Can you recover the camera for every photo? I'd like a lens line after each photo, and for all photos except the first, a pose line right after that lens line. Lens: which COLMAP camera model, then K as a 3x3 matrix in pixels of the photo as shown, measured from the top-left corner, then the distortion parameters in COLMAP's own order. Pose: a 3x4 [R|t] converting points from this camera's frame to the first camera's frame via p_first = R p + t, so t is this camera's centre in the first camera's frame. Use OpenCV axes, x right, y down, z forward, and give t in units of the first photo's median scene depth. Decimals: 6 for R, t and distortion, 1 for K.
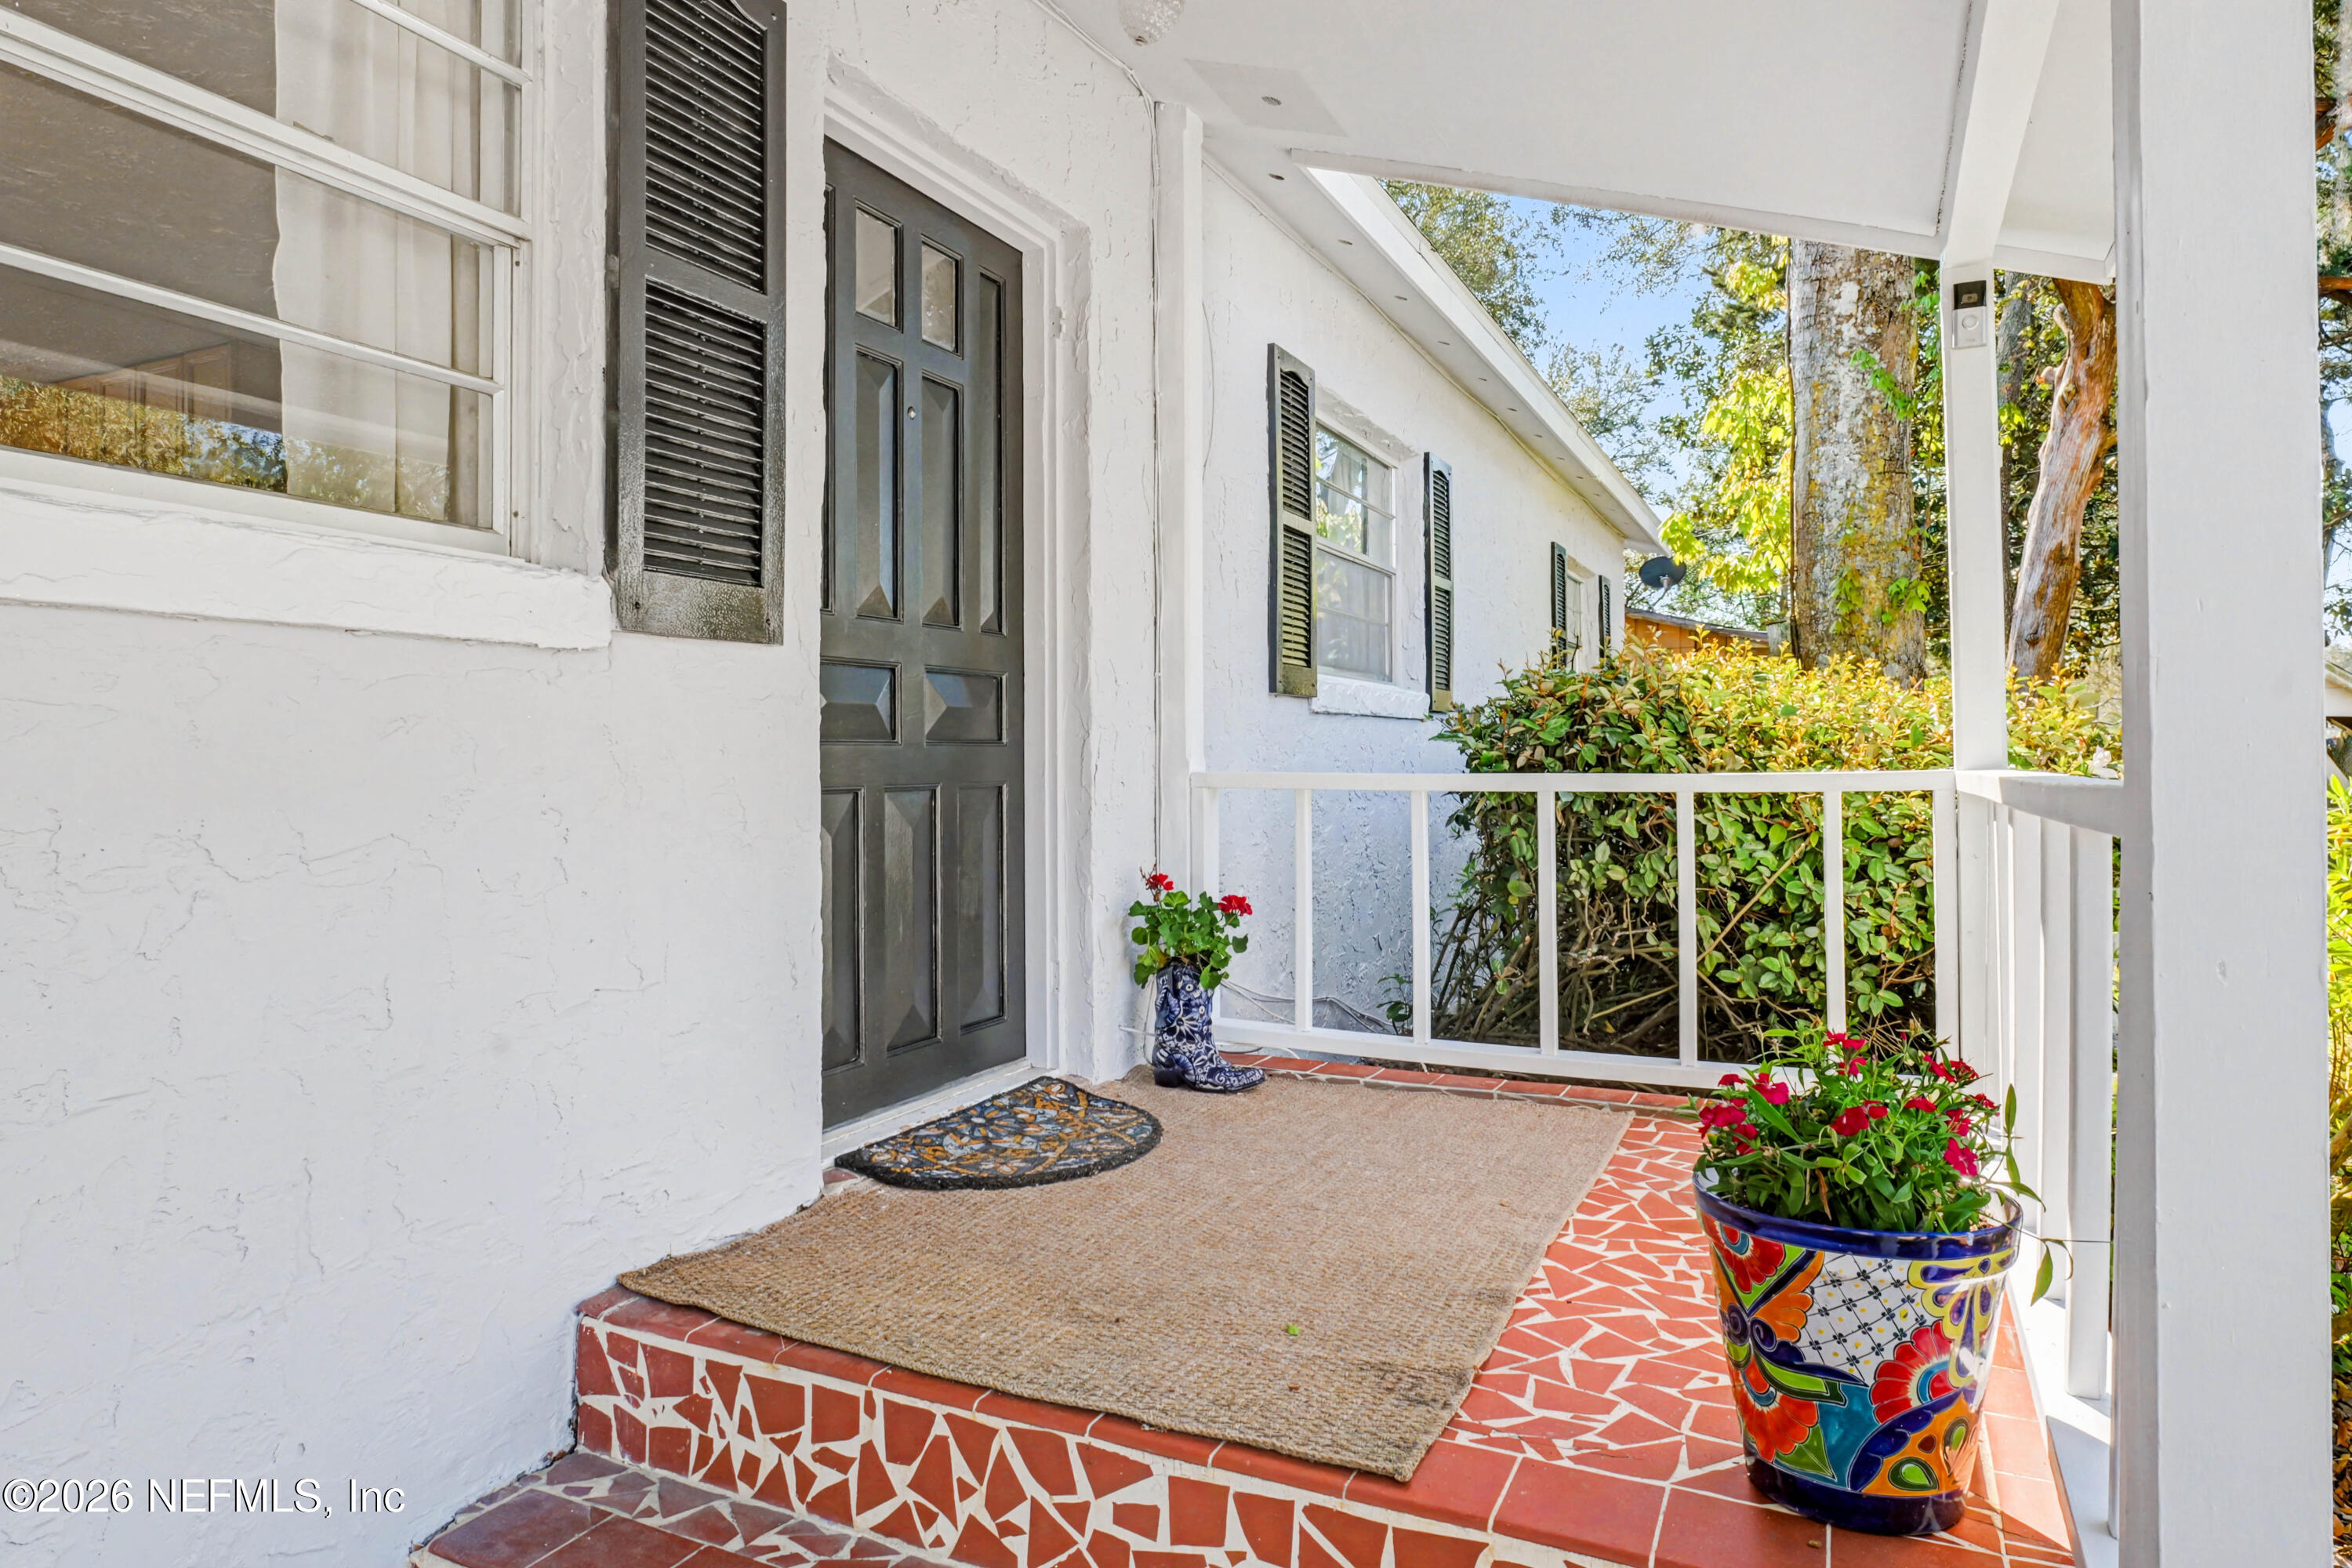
lens RADIAL K [[1377.8, 0, 1180.3], [0, 1377.8, 730.3], [0, 0, 1]] dist [-0.025409, 0.000043]
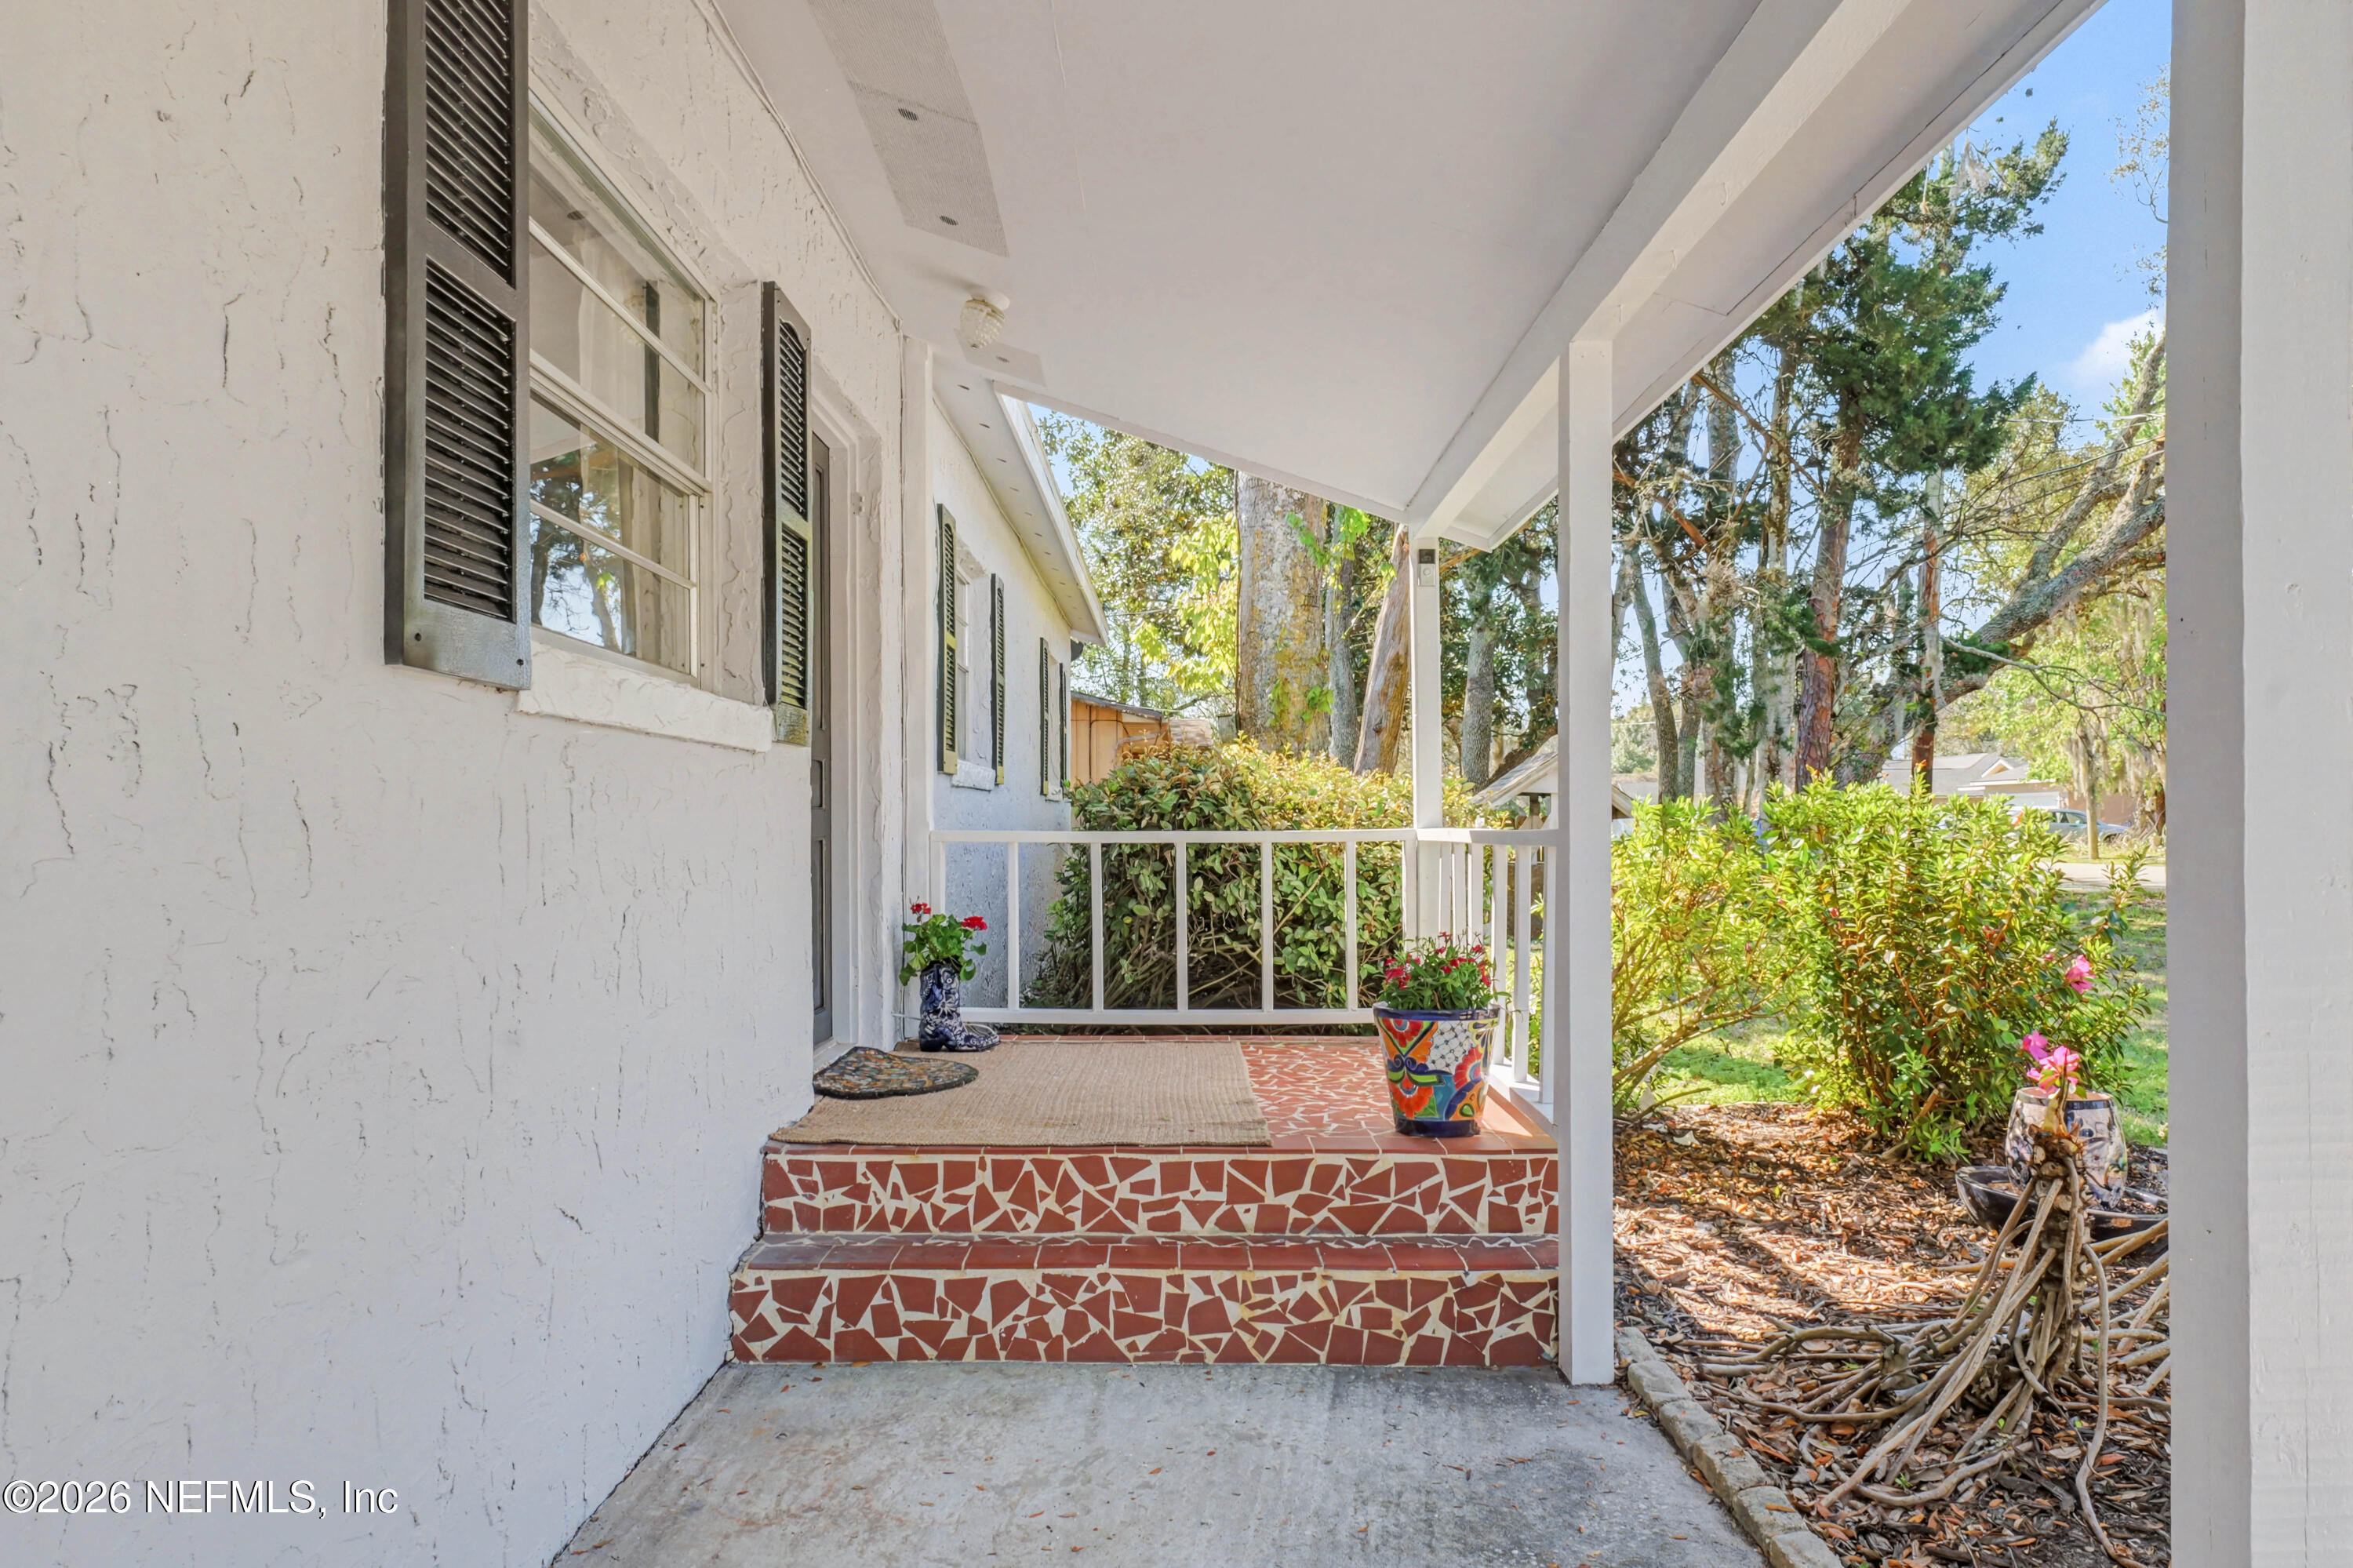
lens RADIAL K [[1456.2, 0, 1178.0], [0, 1456.2, 809.6], [0, 0, 1]] dist [-0.036011, 0.004171]
pose [[0.901790, 0.007409, 0.432111, -0.783789], [-0.012073, 0.999895, 0.008051, -0.009884], [-0.432006, -0.012477, 0.901784, -0.832883]]
